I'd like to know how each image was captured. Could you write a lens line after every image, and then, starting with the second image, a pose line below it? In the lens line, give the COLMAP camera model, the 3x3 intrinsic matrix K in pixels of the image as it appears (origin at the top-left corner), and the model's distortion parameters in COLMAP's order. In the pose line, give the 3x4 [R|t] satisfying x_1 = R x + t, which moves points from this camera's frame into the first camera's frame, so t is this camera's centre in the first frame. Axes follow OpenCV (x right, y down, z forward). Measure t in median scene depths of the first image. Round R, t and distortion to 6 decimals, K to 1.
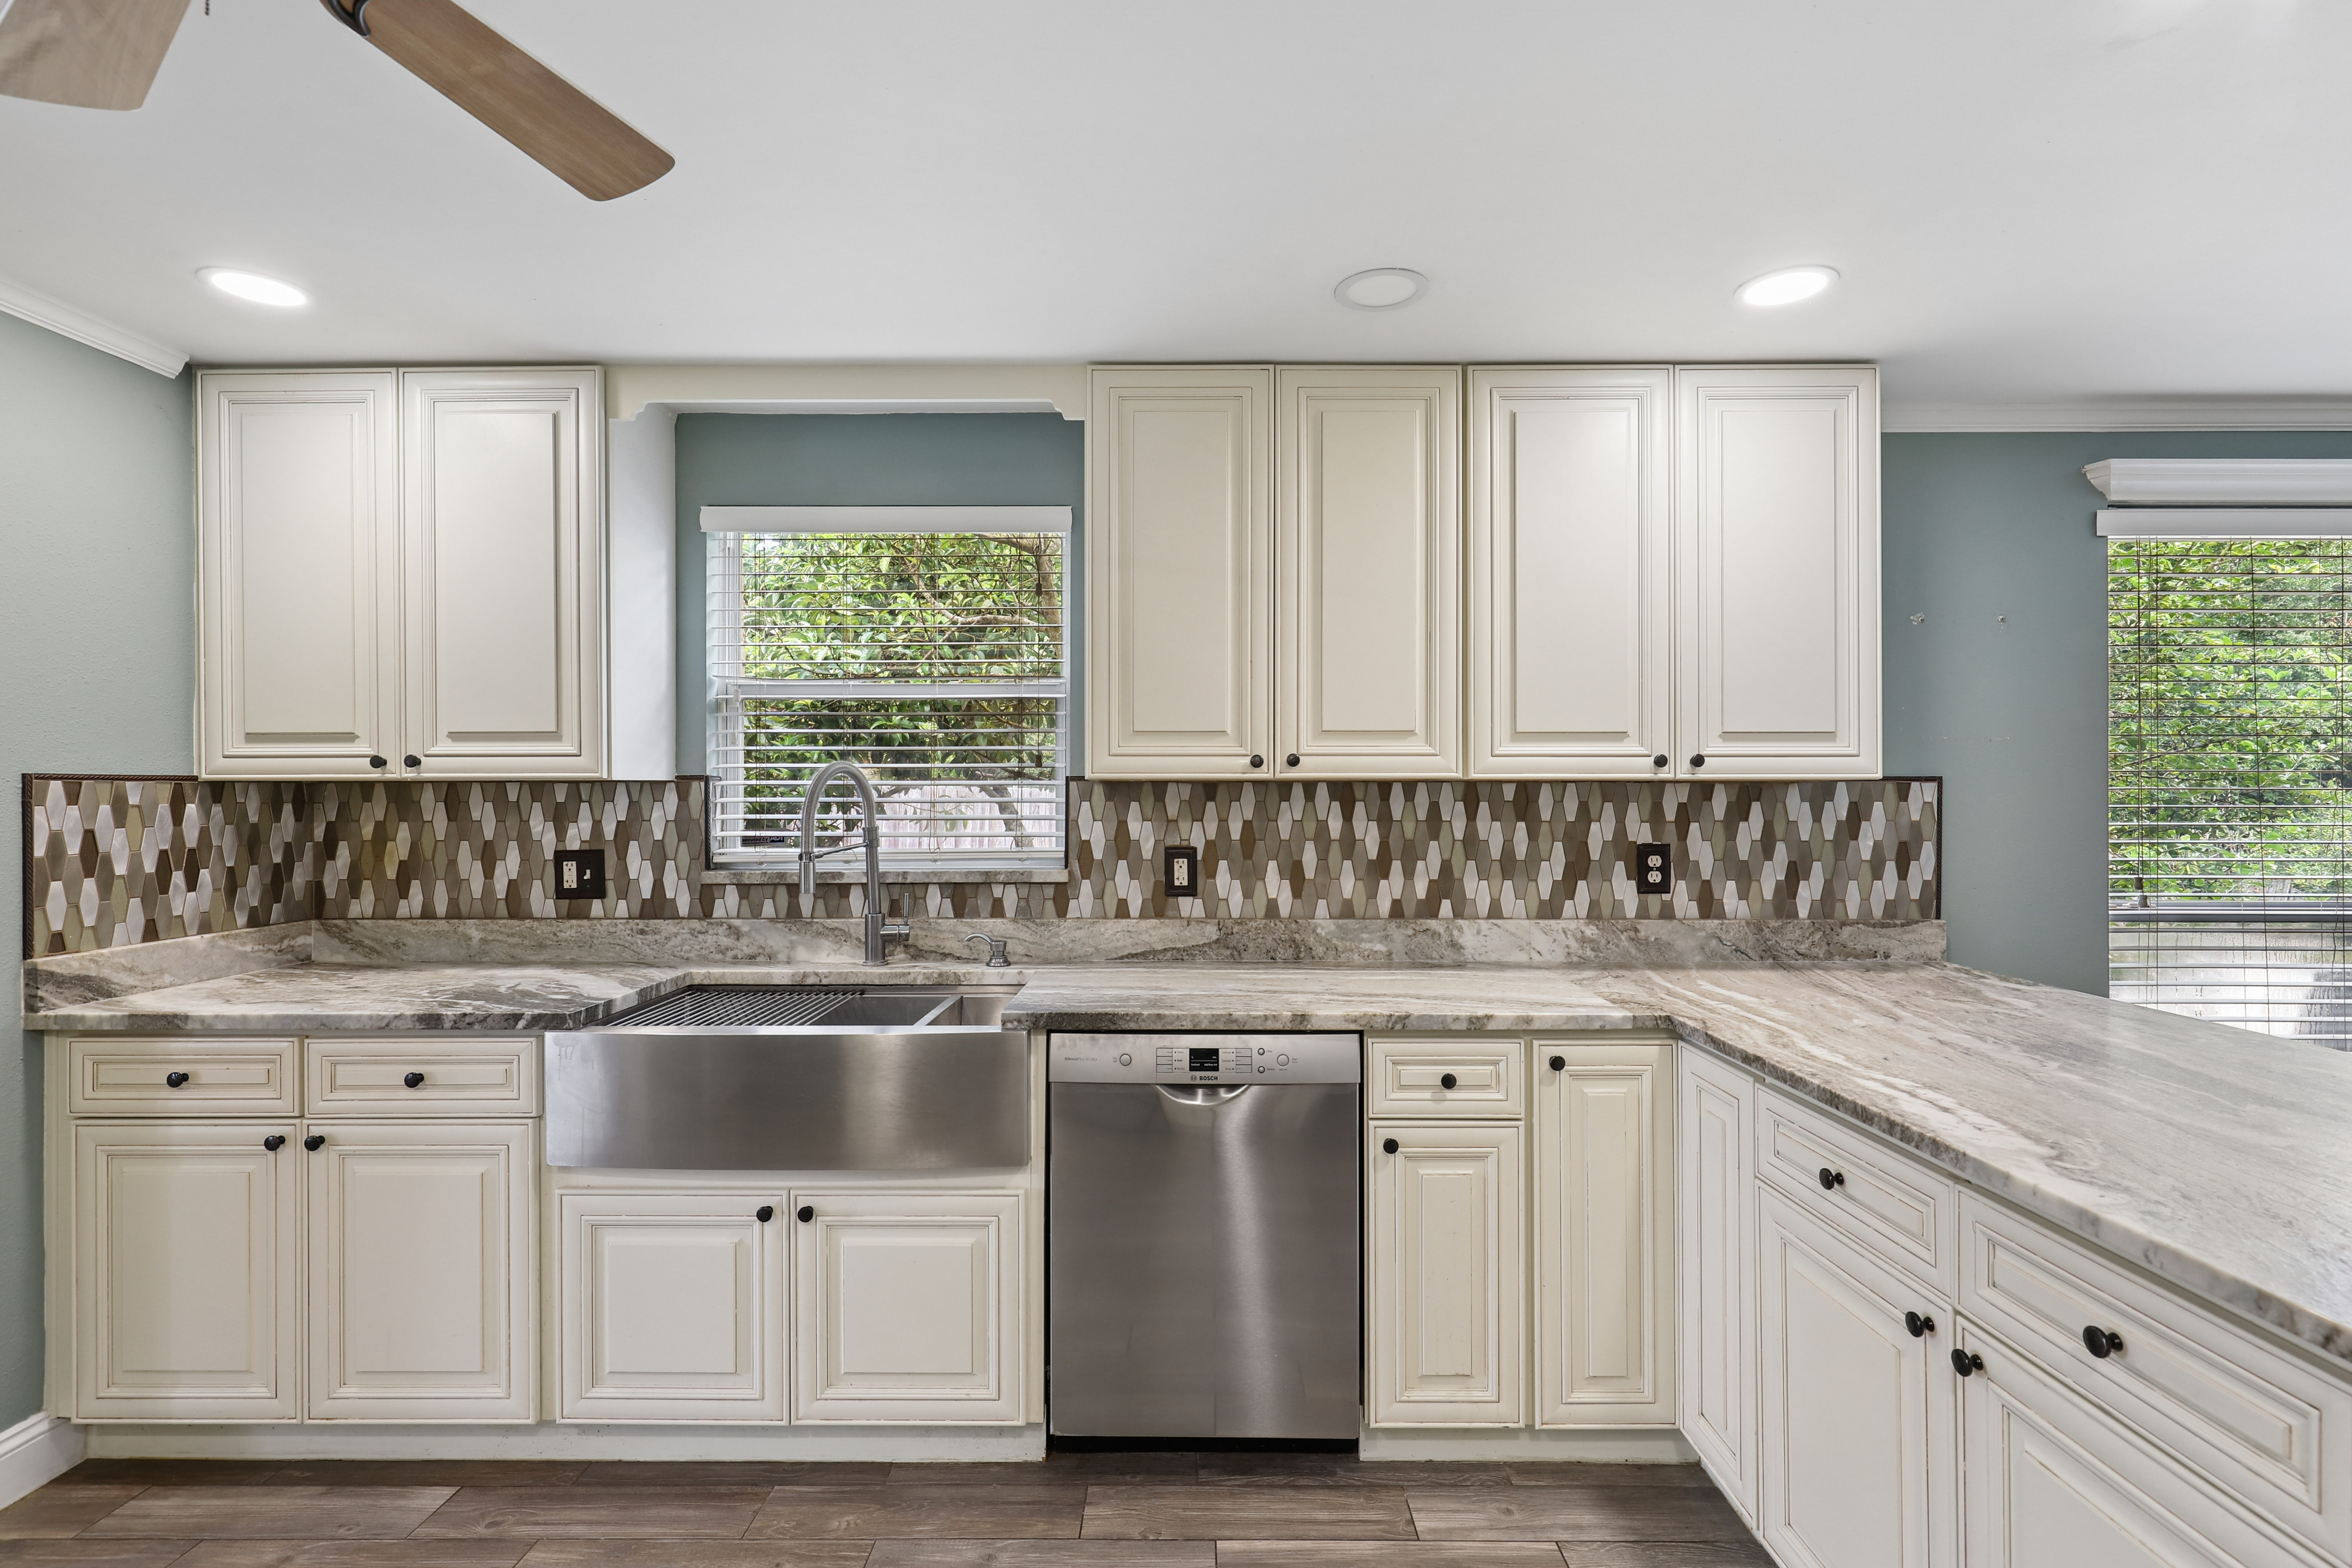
lens RADIAL K [[1066.3, 0, 1185.6], [0, 1066.3, 786.5], [0, 0, 1]] dist [0.003989, -0.001567]
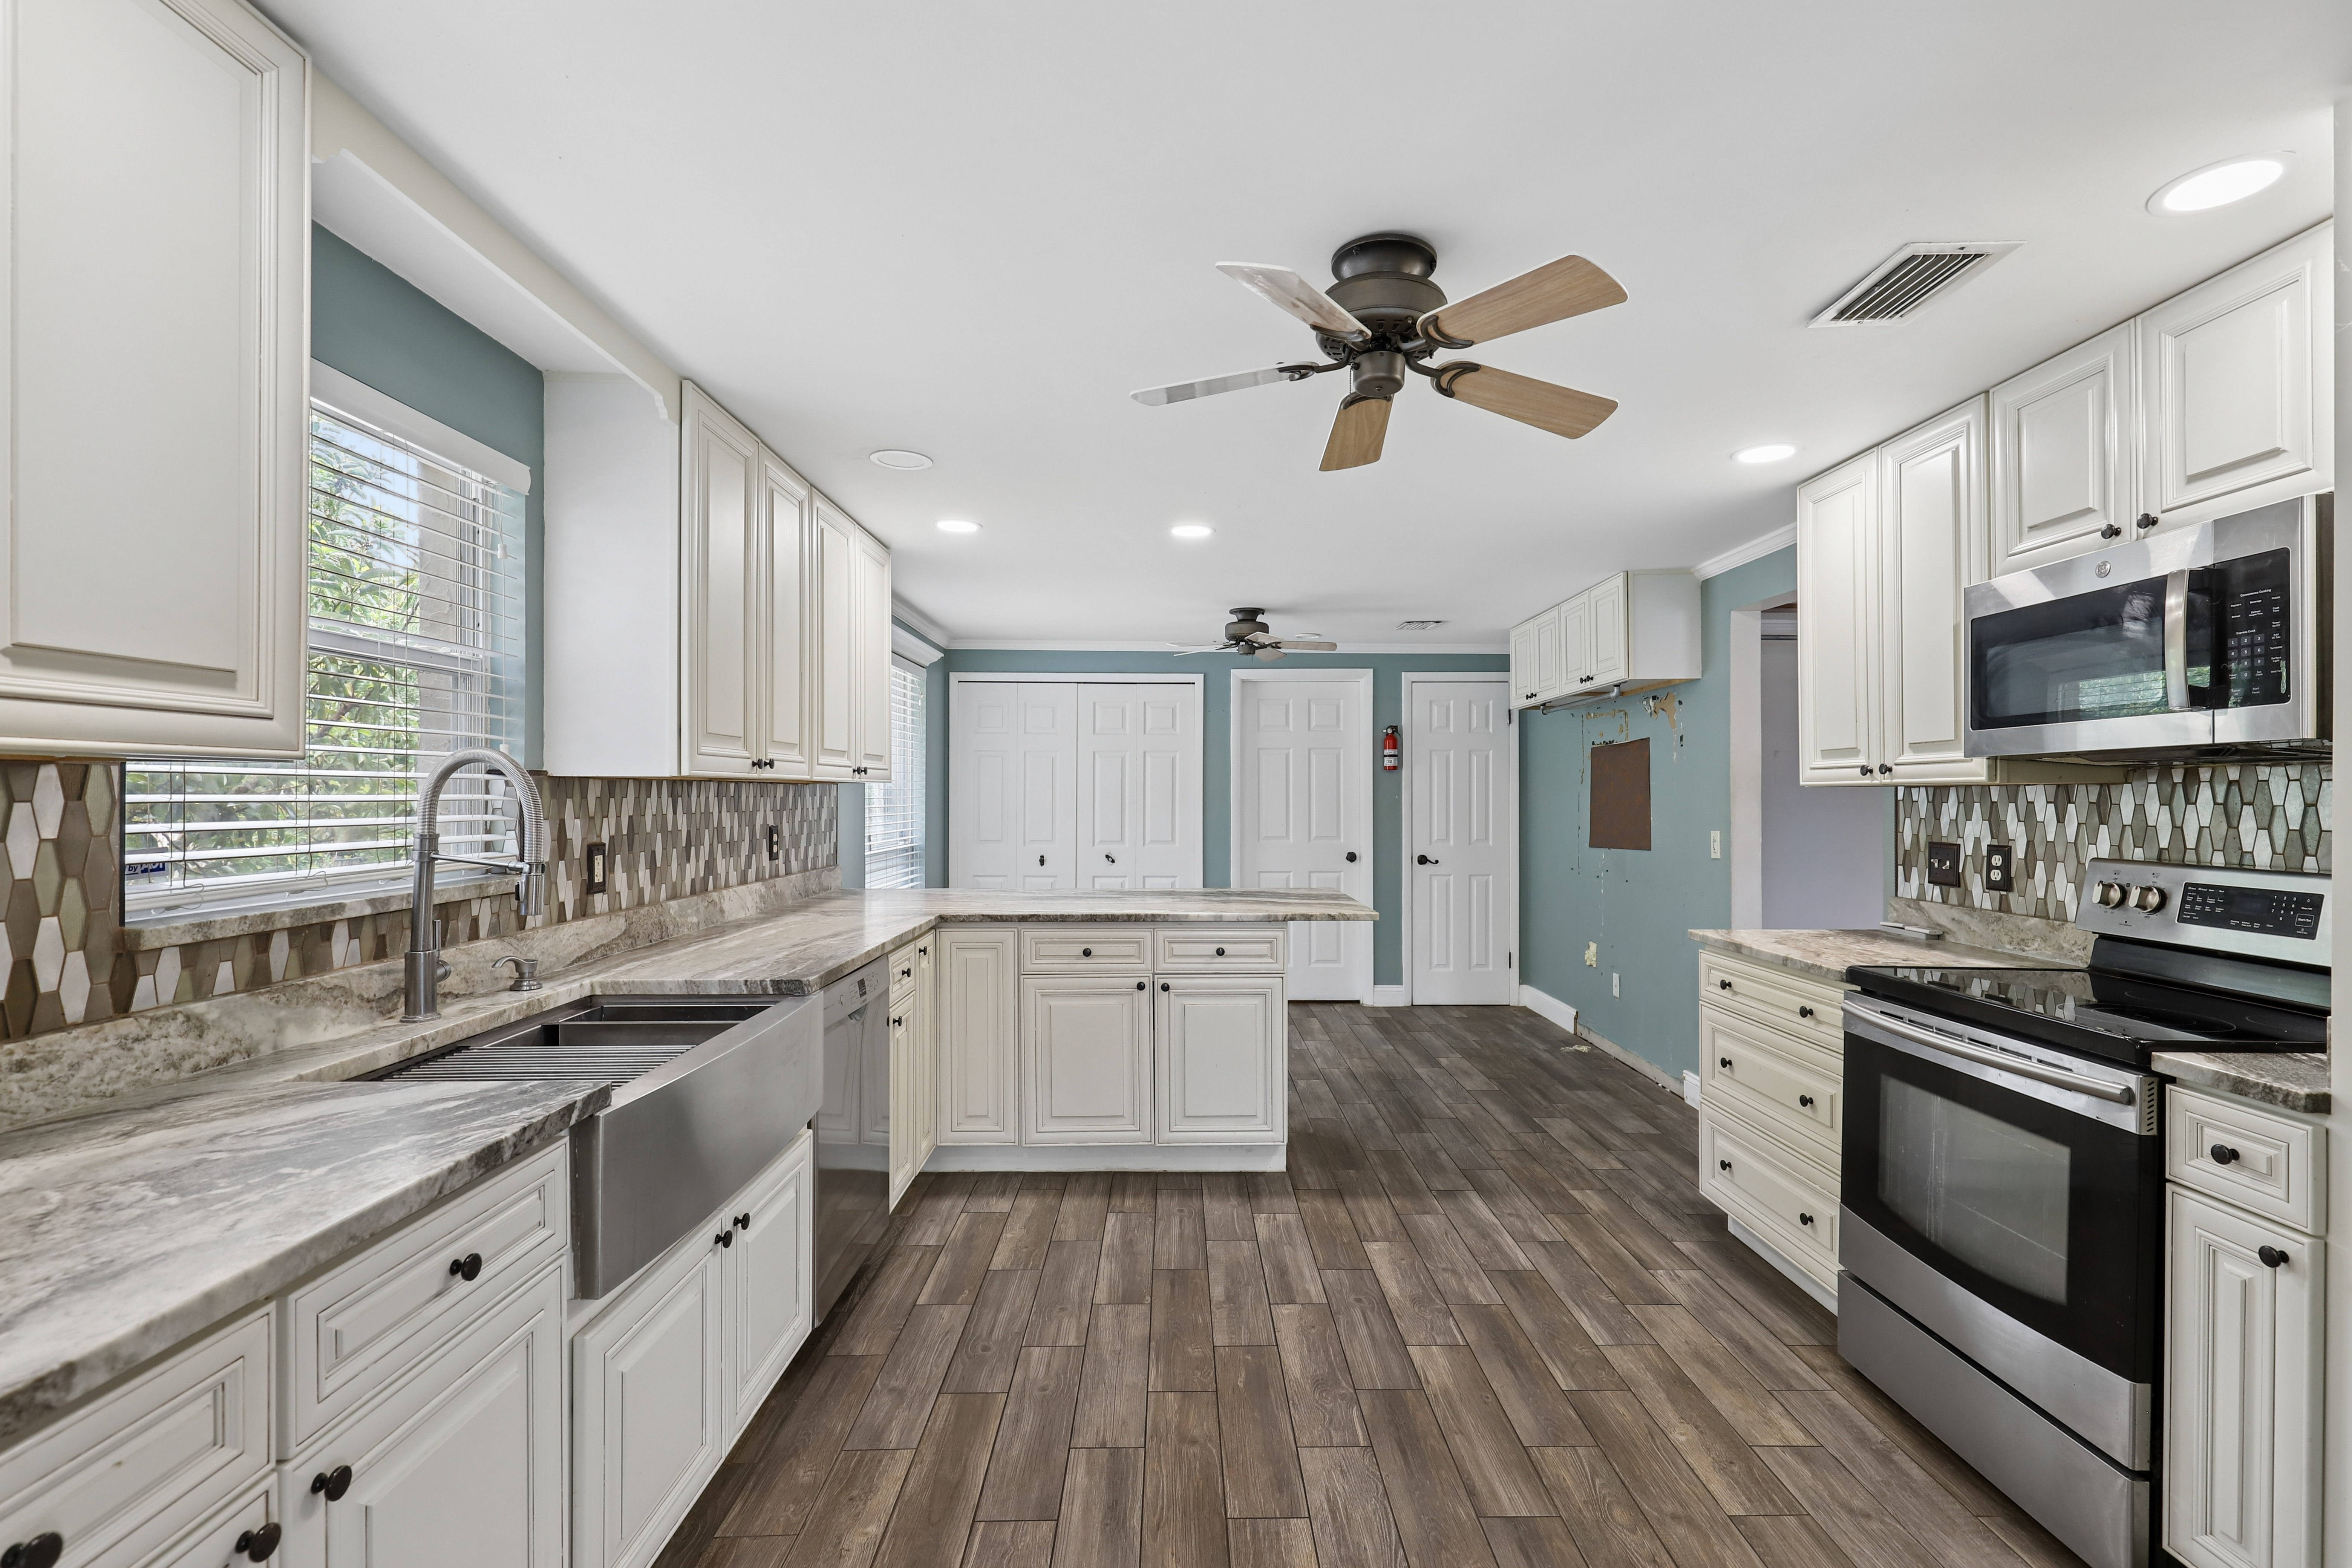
lens RADIAL K [[1066.3, 0, 1193.4], [0, 1066.3, 792.5], [0, 0, 1]] dist [0.003989, -0.001567]
pose [[-0.026095, 0.001135, 0.999659, -1.130533], [-0.004359, 0.999990, -0.001249, 0.008981], [-0.999650, -0.004391, -0.026090, 0.524064]]
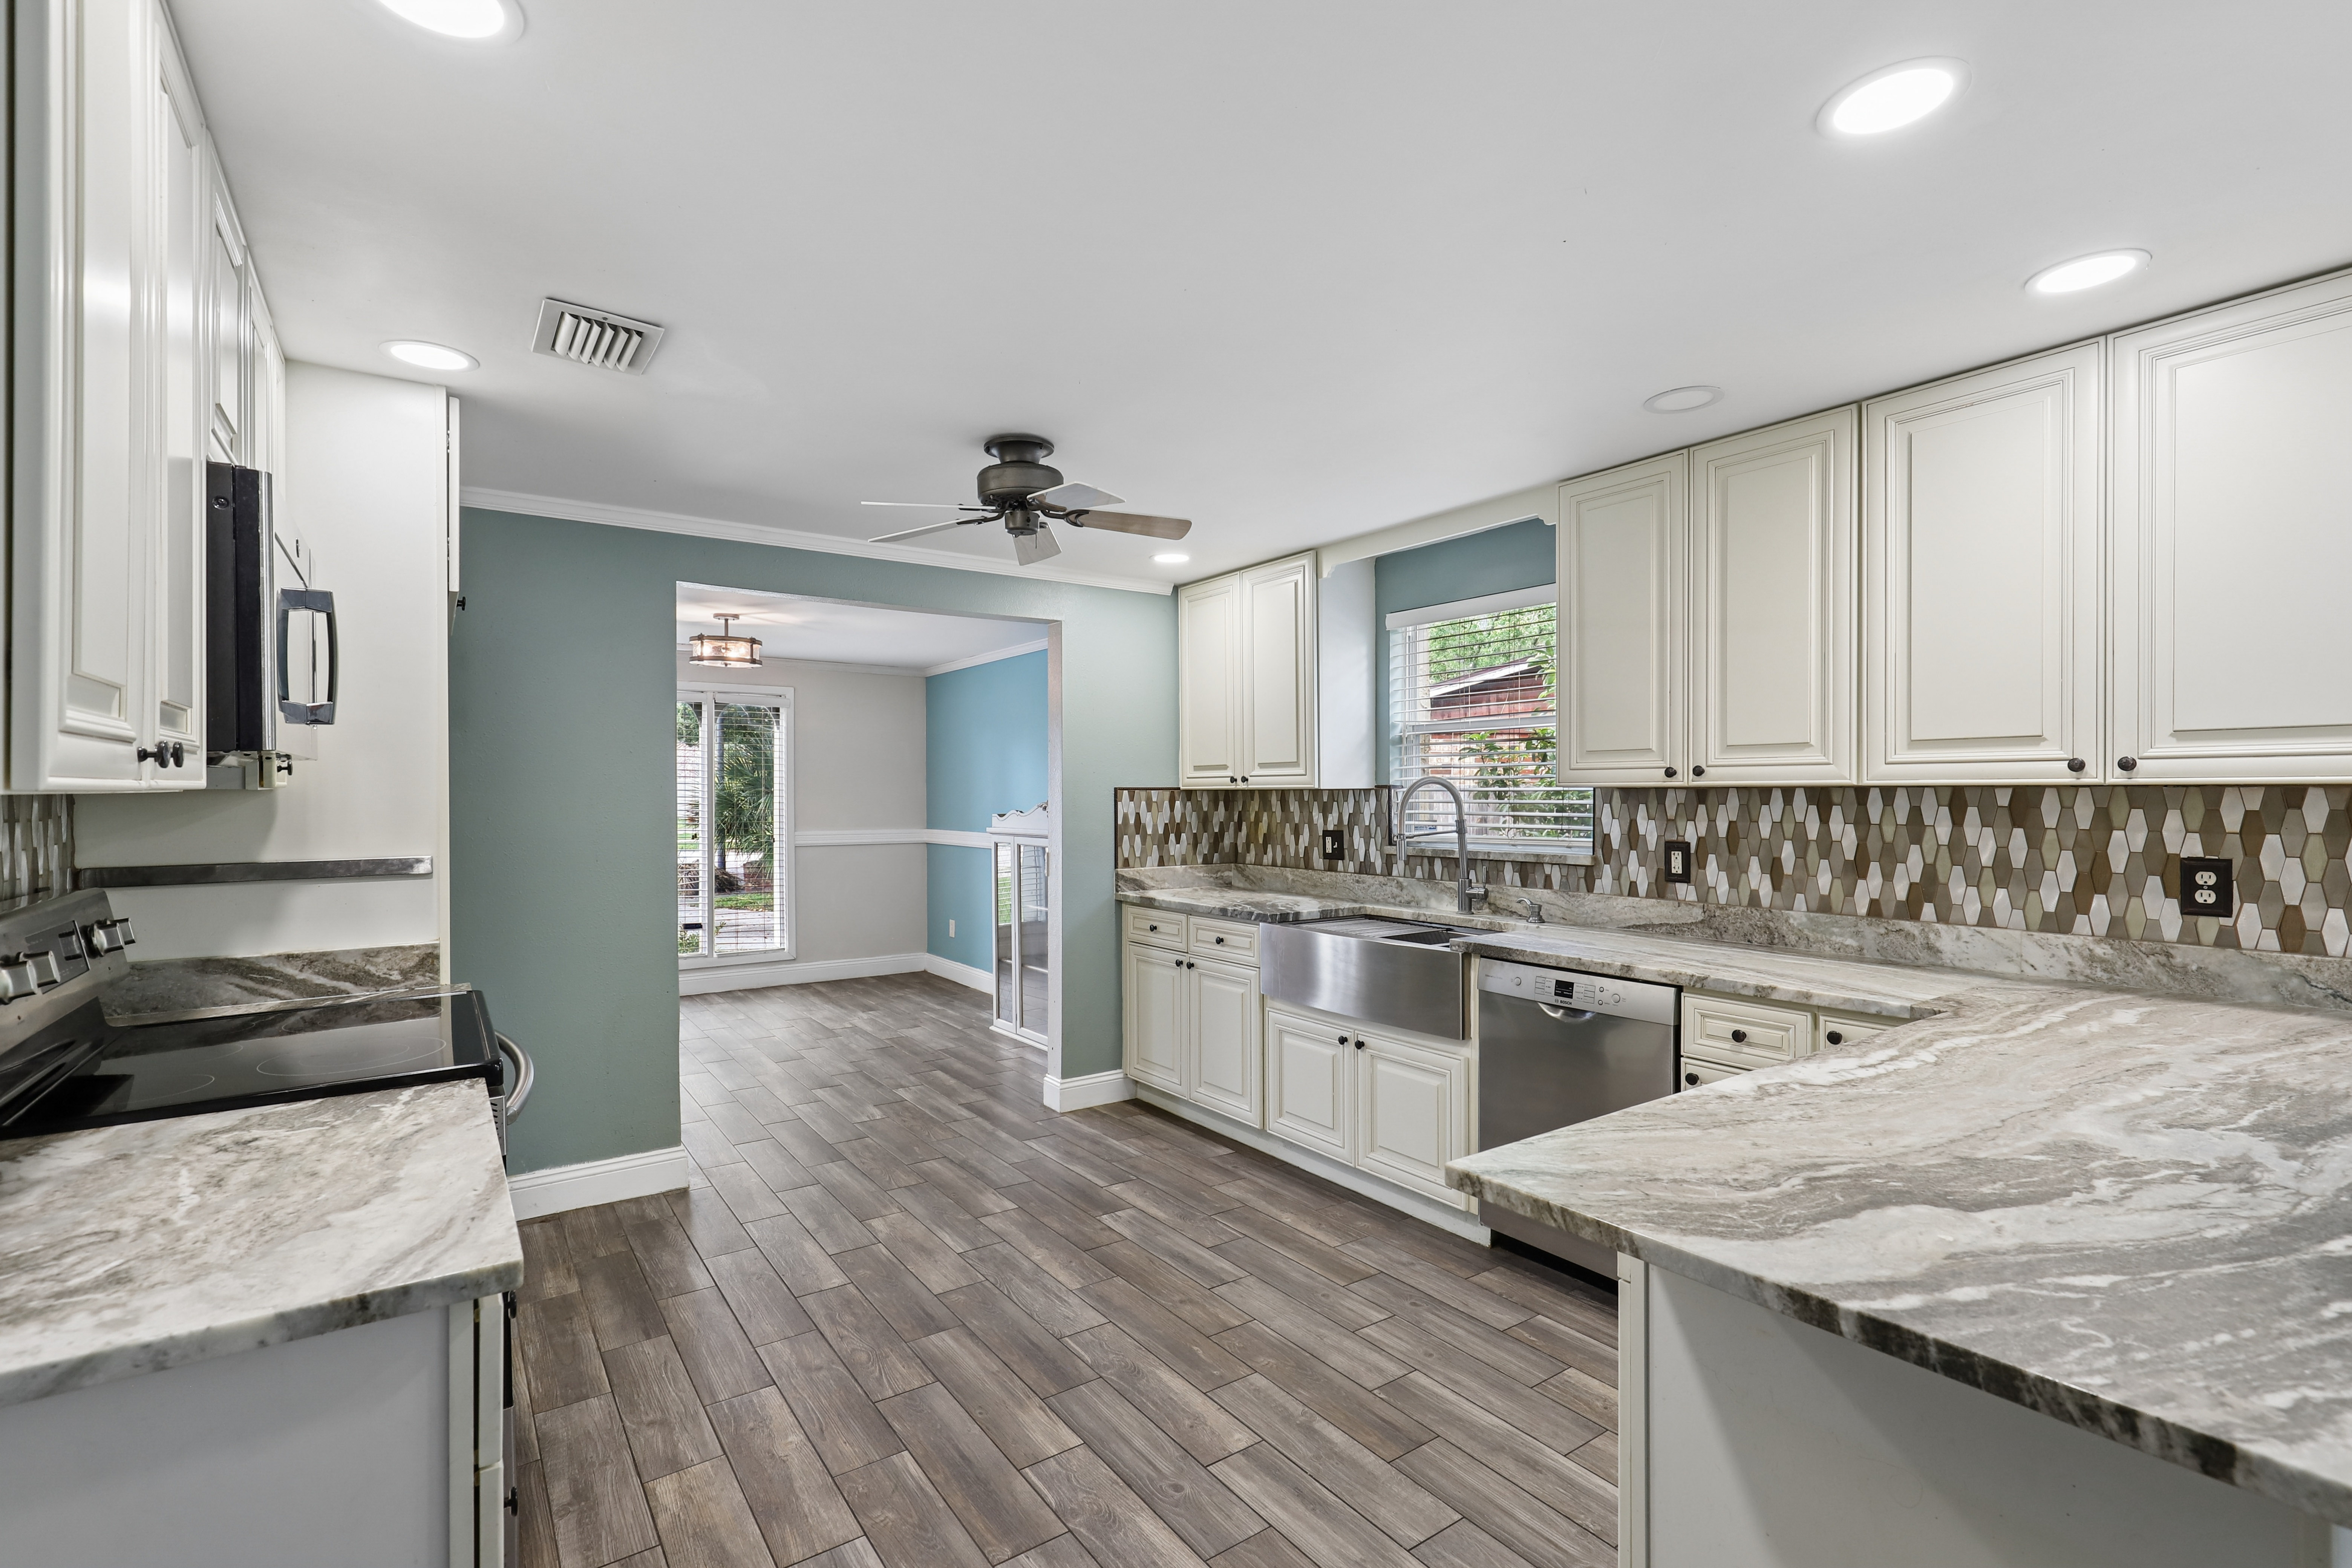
lens RADIAL K [[1066.3, 0, 1187.3], [0, 1066.3, 791.2], [0, 0, 1]] dist [0.003989, -0.001567]
pose [[0.589262, -0.001440, -0.807941, 0.723241], [0.004537, 0.999989, 0.001526, -0.005726], [0.807930, -0.004565, 0.589261, -0.185622]]
